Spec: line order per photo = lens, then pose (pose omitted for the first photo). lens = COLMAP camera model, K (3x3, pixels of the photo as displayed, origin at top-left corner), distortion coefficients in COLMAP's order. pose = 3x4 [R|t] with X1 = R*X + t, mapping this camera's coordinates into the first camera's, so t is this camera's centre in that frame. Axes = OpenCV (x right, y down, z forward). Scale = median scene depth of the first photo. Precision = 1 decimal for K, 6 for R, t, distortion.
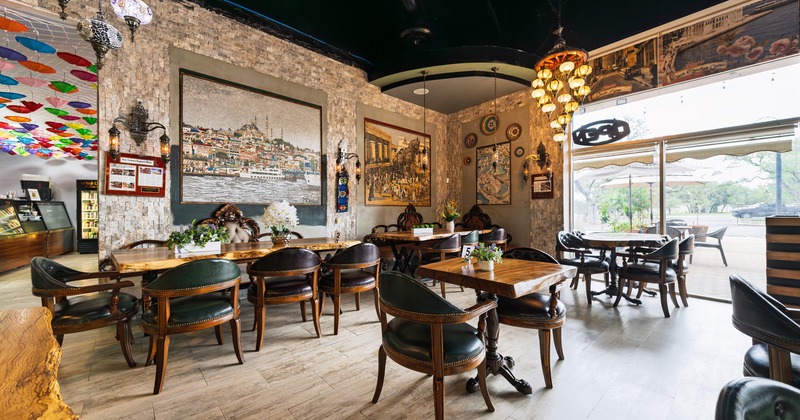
lens RADIAL K [[317.3, 0, 401.9], [0, 317.3, 211.4], [0, 0, 1]] dist [-0.003502, -0.000939]
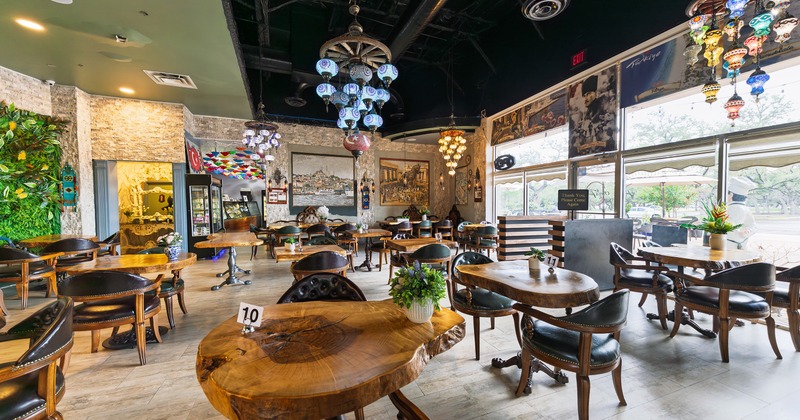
lens RADIAL K [[300.7, 0, 397.4], [0, 300.7, 211.8], [0, 0, 1]] dist [-0.000010, 0.000018]
pose [[0.928021, 0.012493, -0.372317, 0.696343], [-0.000746, 0.999498, 0.031678, -0.042139], [0.372526, -0.029121, 0.927565, -0.652119]]
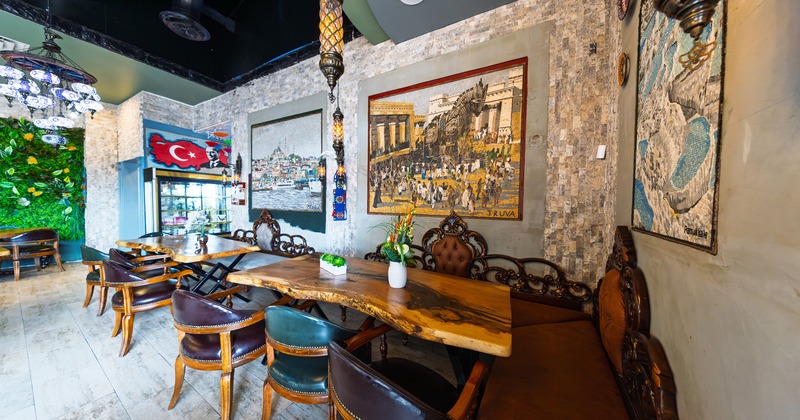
lens RADIAL K [[230.8, 0, 399.2], [0, 230.8, 211.0], [0, 0, 1]] dist [0.005982, -0.000028]
pose [[0.278856, 0.038574, -0.959558, 0.483623], [-0.016418, 0.999238, 0.035398, -0.050462], [0.960193, 0.005883, 0.279277, 1.015730]]
